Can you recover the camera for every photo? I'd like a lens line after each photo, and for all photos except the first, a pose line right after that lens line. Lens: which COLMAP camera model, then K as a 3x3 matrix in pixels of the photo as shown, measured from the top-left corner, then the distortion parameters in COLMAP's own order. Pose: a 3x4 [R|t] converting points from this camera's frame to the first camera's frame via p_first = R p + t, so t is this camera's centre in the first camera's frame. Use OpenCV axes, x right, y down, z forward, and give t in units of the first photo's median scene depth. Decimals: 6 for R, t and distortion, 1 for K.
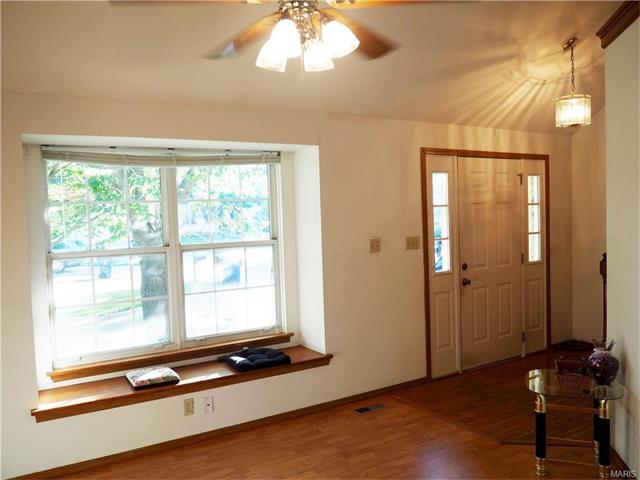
lens RADIAL K [[580.2, 0, 320.0], [0, 580.2, 240.0], [0, 0, 1]] dist [-0.037226, 0.006975]
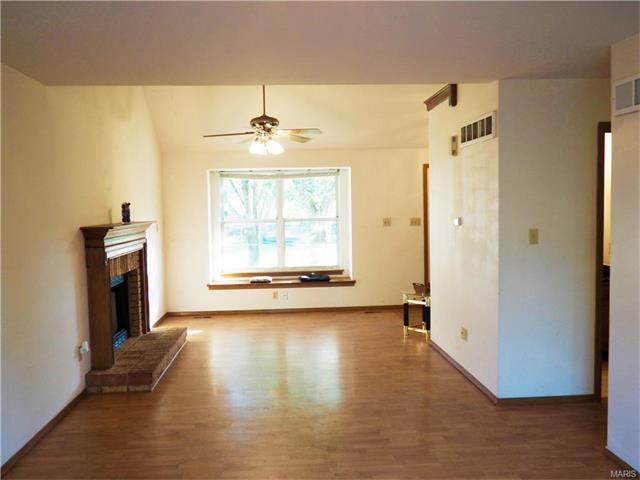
lens RADIAL K [[502.1, 0, 320.0], [0, 502.1, 240.0], [0, 0, 1]] dist [-0.000496, 0.000022]
pose [[0.851281, 0.038430, -0.523300, 0.766833], [-0.040370, 0.999155, 0.007704, 0.064030], [0.523154, 0.014567, 0.852113, -0.414146]]
